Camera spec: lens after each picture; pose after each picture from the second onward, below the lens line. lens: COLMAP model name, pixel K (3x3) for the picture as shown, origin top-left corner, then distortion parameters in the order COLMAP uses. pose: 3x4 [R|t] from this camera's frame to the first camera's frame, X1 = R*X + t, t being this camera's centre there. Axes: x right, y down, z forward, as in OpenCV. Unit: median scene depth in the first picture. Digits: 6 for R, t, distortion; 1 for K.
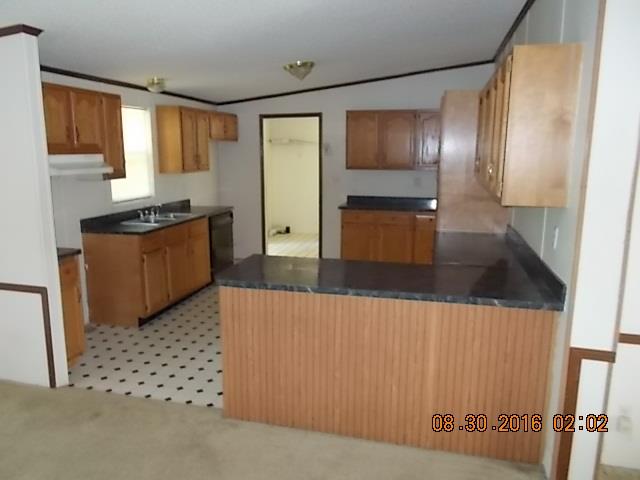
lens RADIAL K [[487.3, 0, 320.0], [0, 487.3, 240.0], [0, 0, 1]] dist [-0.012307, -0.003669]
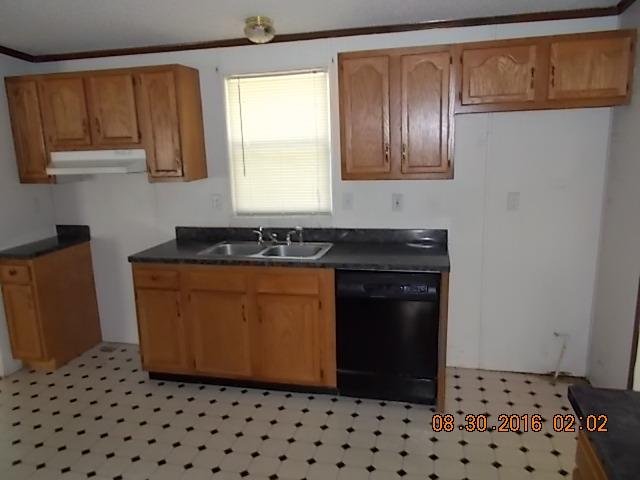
lens RADIAL K [[487.3, 0, 320.0], [0, 487.3, 240.0], [0, 0, 1]] dist [-0.012307, -0.003669]
pose [[0.025062, 0.199368, -0.979604, 0.305354], [-0.150245, 0.969533, 0.193474, -0.200159], [0.988331, 0.142332, 0.054252, 1.104394]]
